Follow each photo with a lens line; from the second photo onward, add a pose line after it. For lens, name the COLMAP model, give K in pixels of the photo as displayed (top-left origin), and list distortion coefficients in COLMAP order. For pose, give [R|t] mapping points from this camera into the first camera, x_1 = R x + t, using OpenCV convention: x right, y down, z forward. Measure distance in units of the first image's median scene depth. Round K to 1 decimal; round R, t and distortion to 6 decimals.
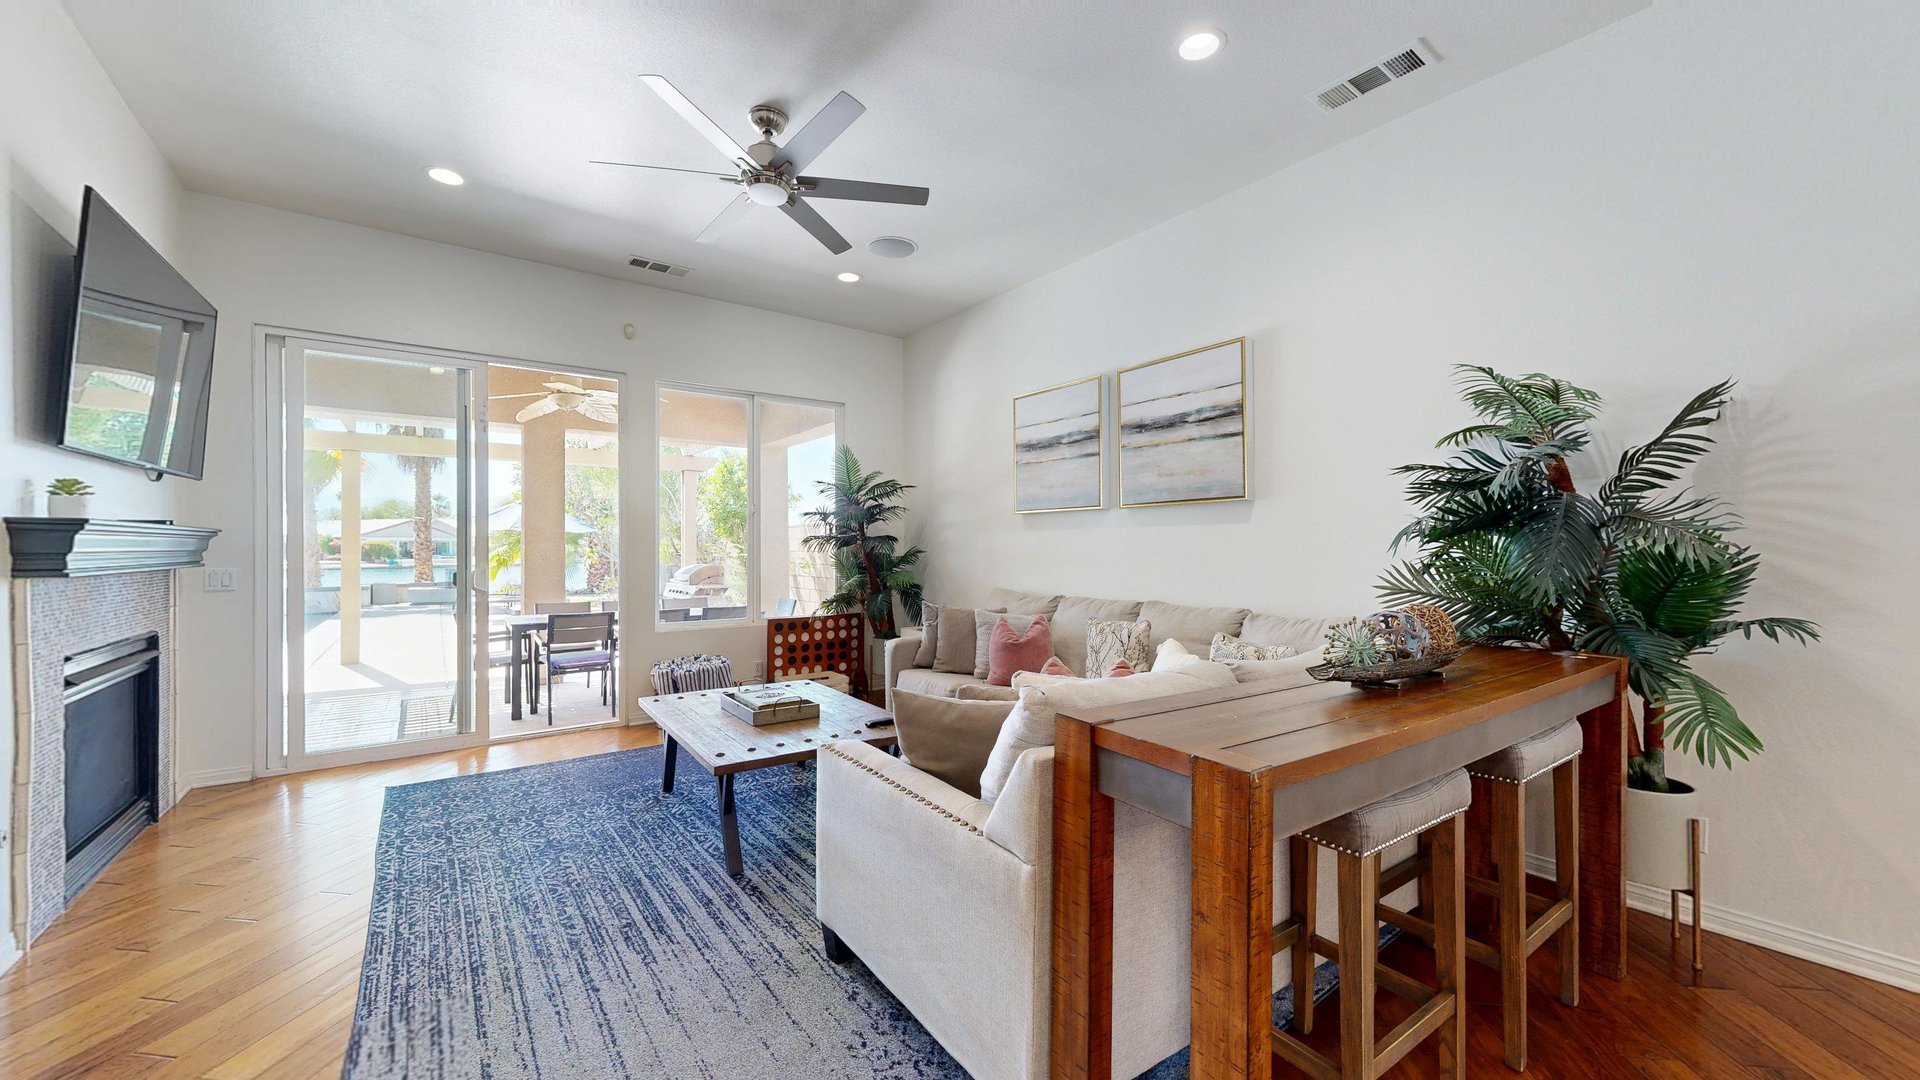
lens RADIAL K [[702.5, 0, 960.0], [0, 702.5, 540.0], [0, 0, 1]] dist [-0.000755, -0.000034]
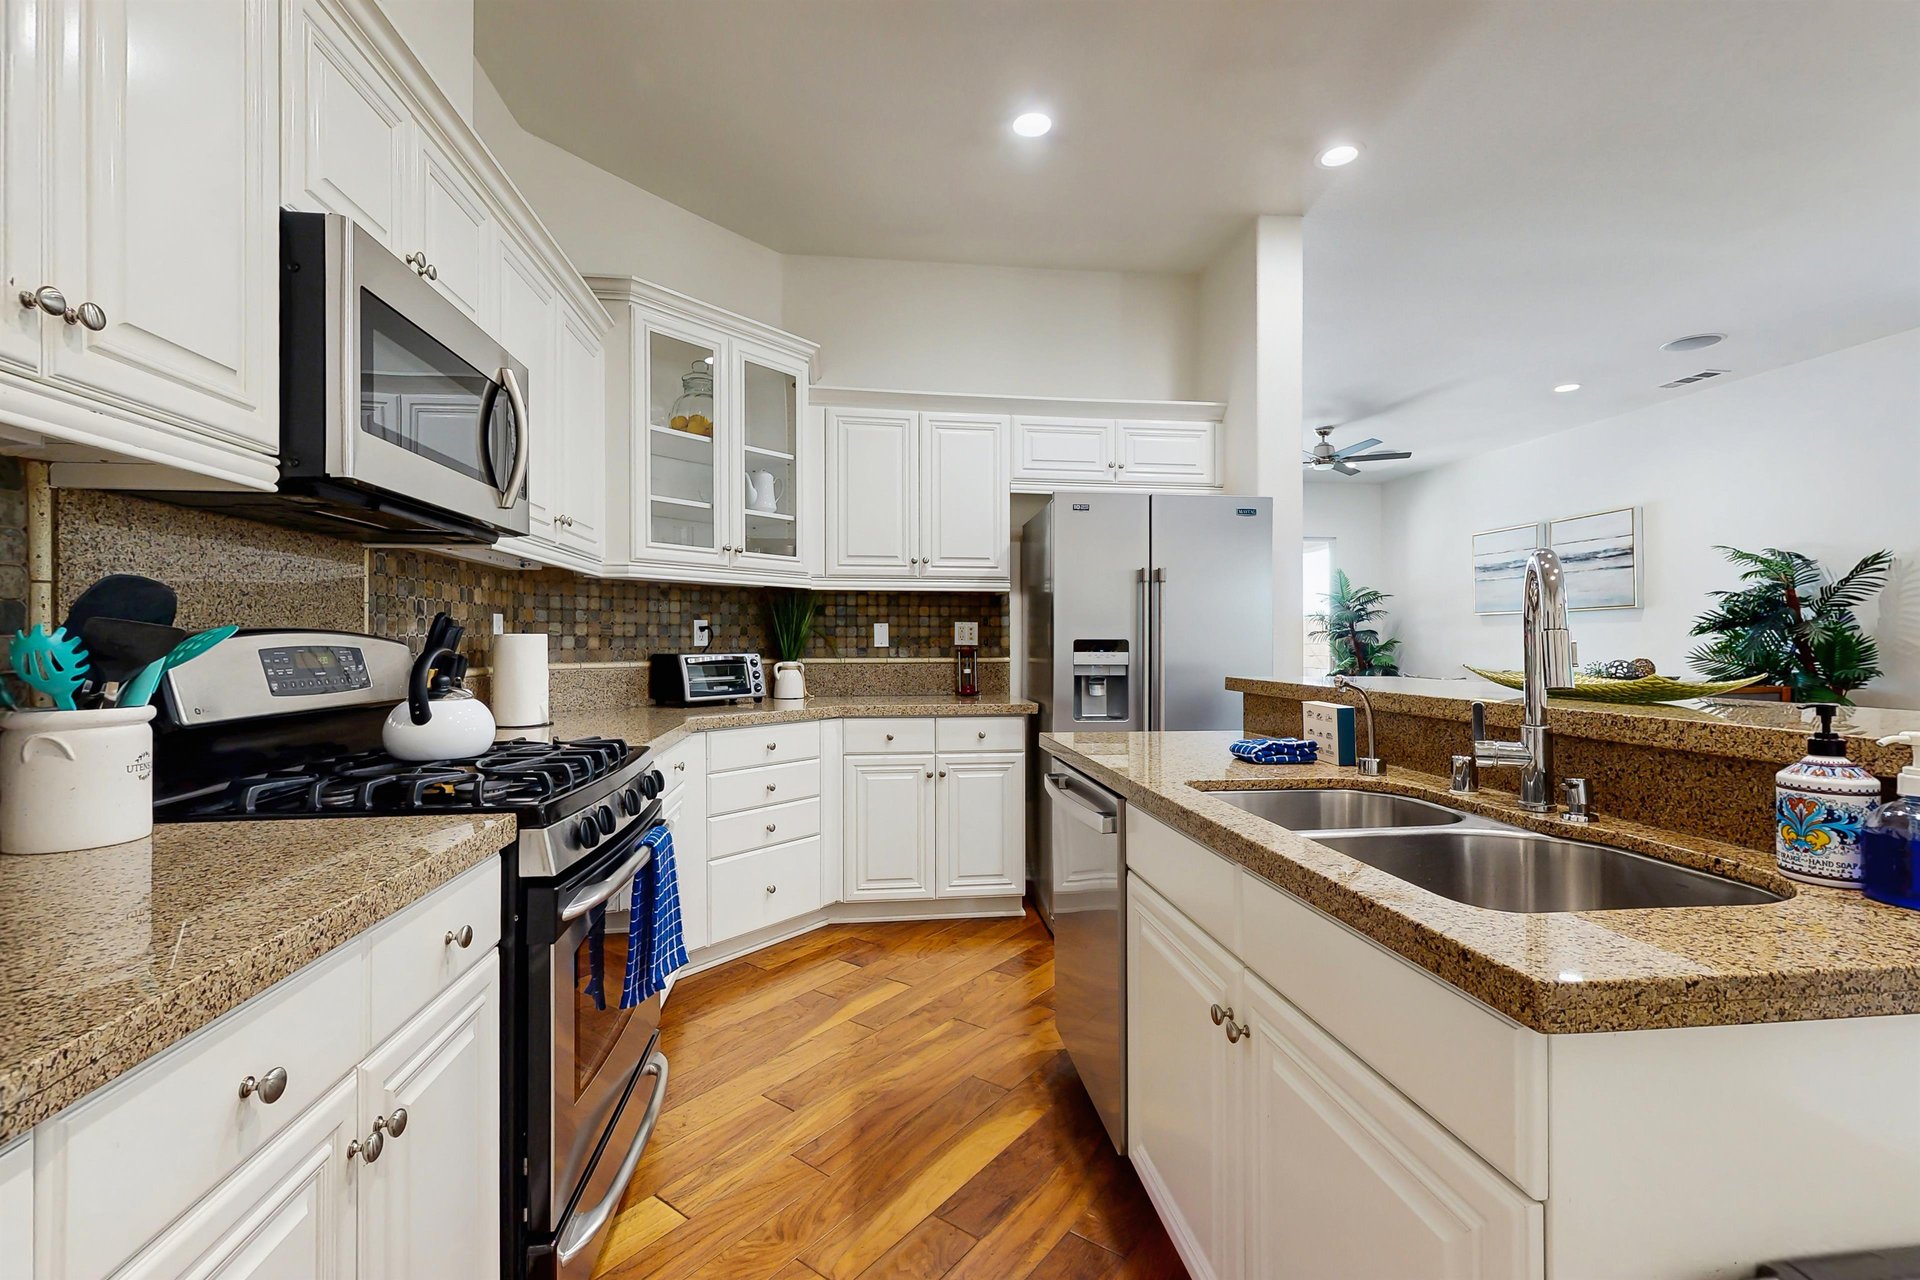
lens RADIAL K [[826.9, 0, 960.0], [0, 826.9, 640.0], [0, 0, 1]] dist [0.002504, 0.000605]
pose [[0.870510, 0.000460, -0.492151, -0.003822], [0.002976, 0.999976, 0.006199, 0.000172], [0.492142, -0.006861, 0.870488, -1.153683]]
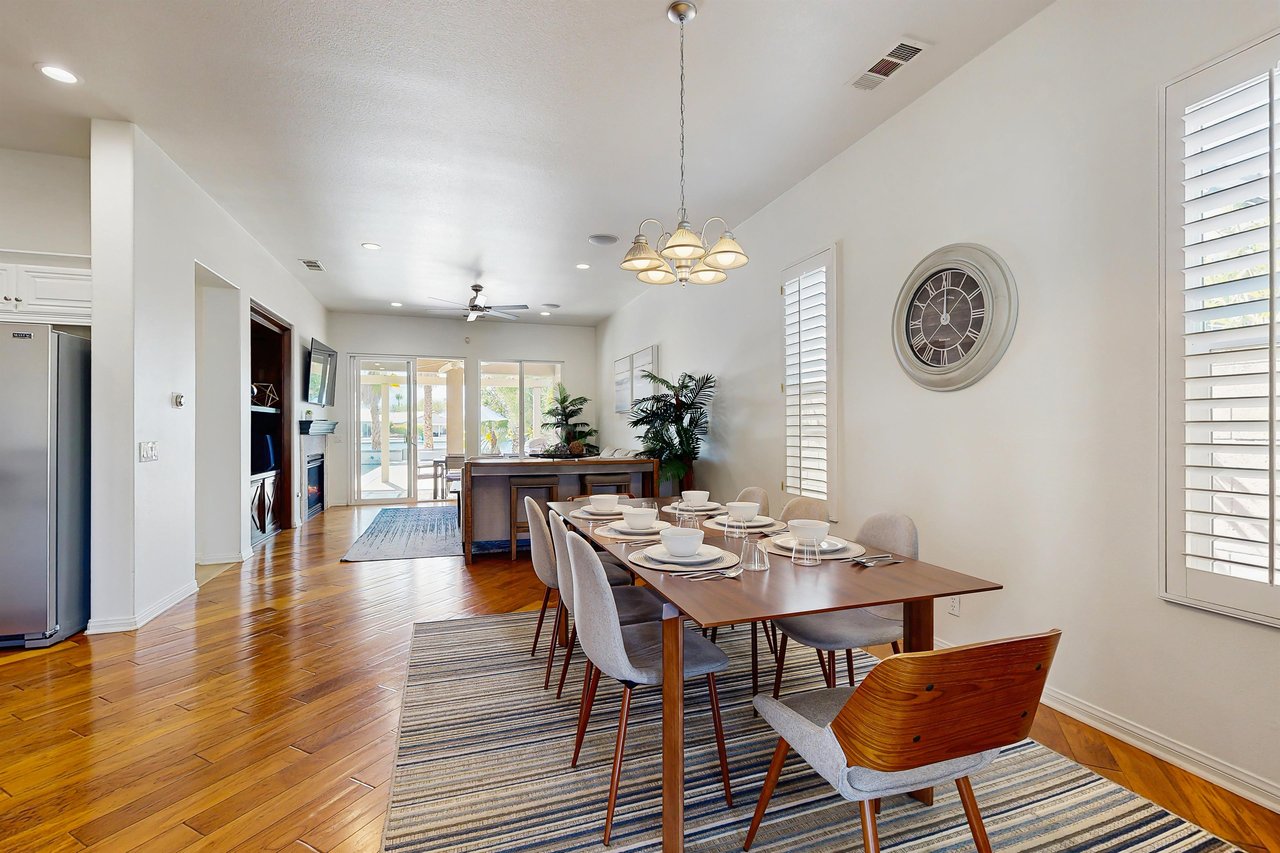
lens RADIAL K [[565.0, 0, 640.0], [0, 565.0, 426.5], [0, 0, 1]] dist [0.001037, 0.000173]
pose [[0.949279, -0.000514, -0.314434, 0.812413], [0.002021, 0.999988, 0.004466, -0.002530], [0.314428, -0.004875, 0.949269, -0.775357]]
